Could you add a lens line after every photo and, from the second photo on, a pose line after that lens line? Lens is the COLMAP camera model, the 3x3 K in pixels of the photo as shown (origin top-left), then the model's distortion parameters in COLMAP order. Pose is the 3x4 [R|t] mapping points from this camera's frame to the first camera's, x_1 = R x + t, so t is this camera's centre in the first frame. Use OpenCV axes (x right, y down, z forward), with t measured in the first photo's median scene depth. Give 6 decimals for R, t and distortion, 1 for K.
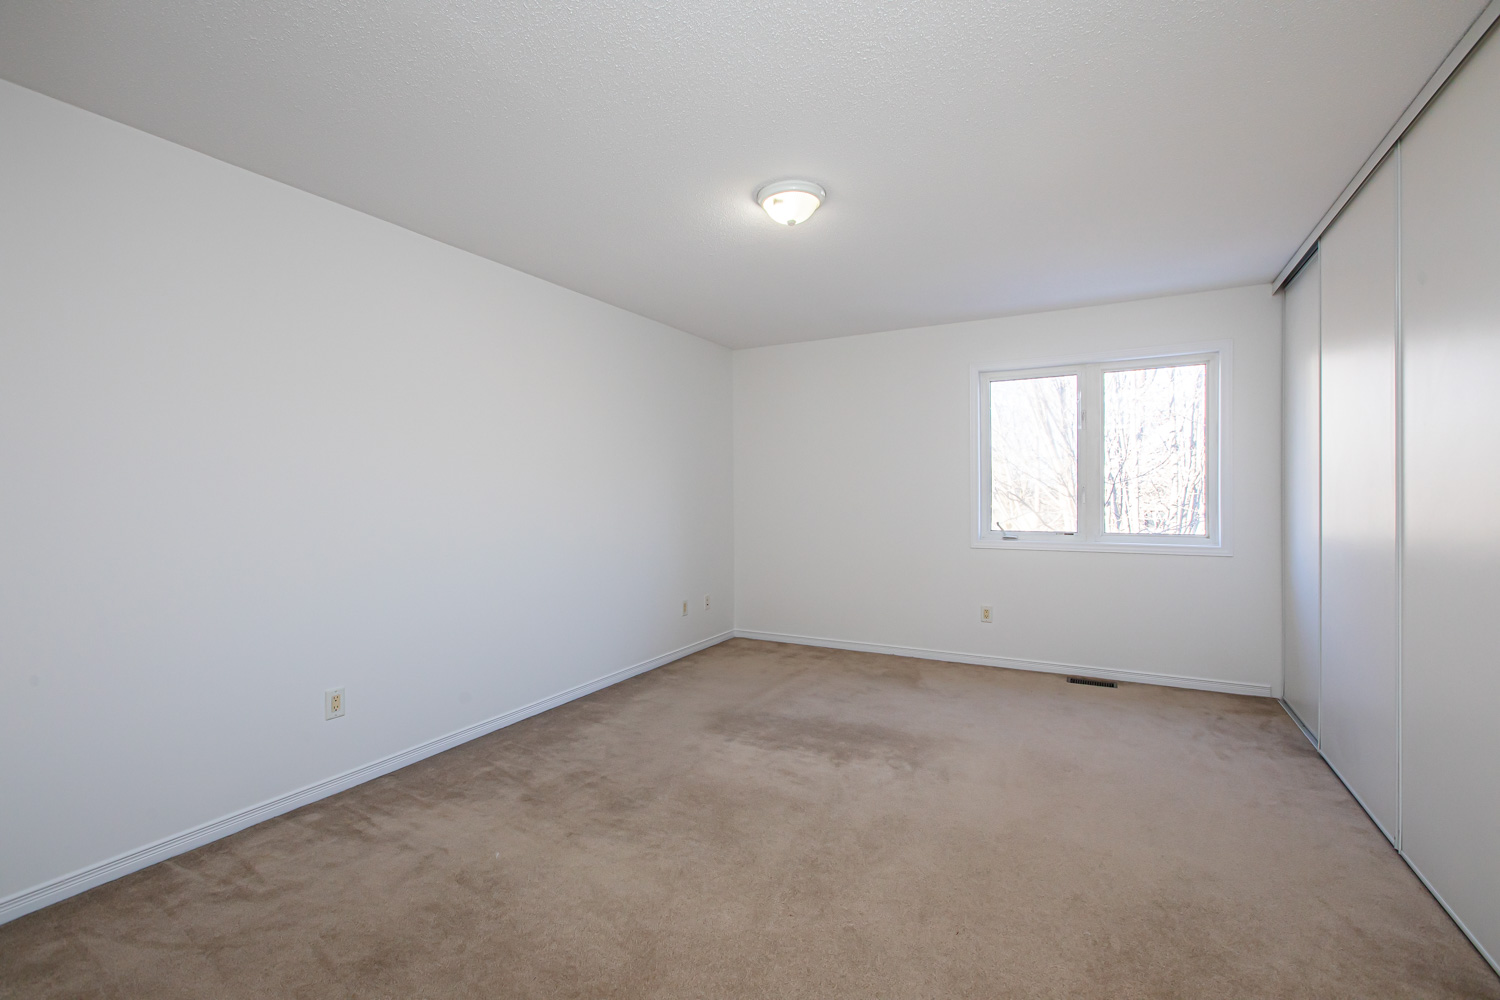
lens RADIAL K [[677.2, 0, 748.5], [0, 677.2, 497.4], [0, 0, 1]] dist [-0.003158, 0.000612]
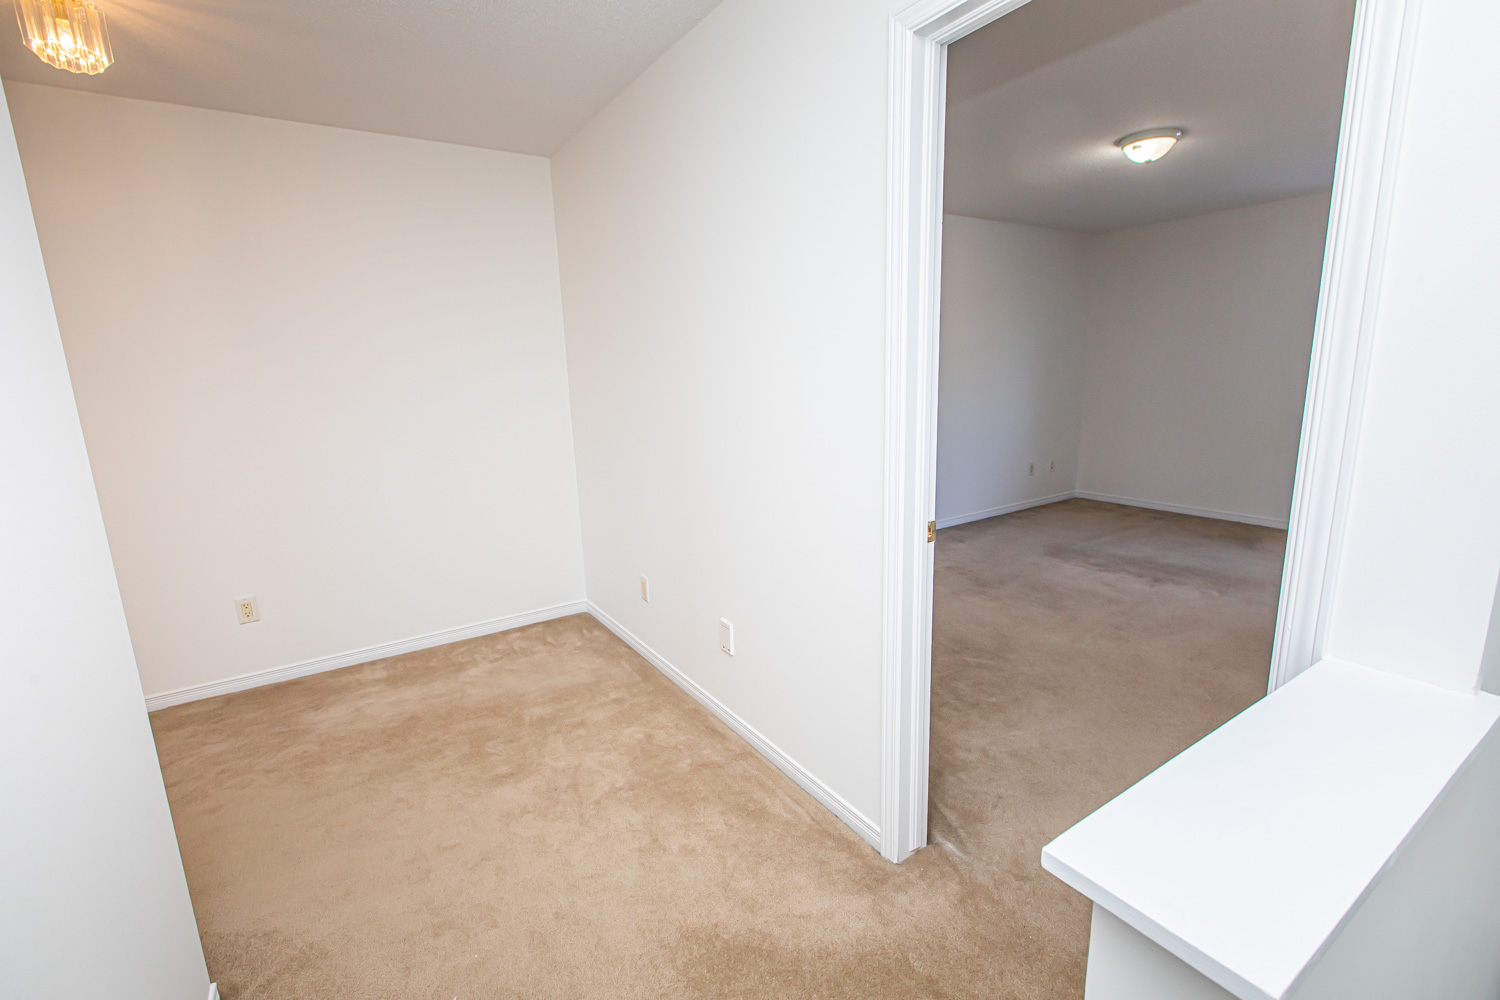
lens RADIAL K [[677.2, 0, 743.3], [0, 677.2, 506.4], [0, 0, 1]] dist [-0.003158, 0.000612]
pose [[0.883566, 0.075950, -0.462107, 0.022867], [0.020192, 0.979665, 0.199623, -0.035719], [0.467872, -0.185711, 0.864065, -0.464344]]
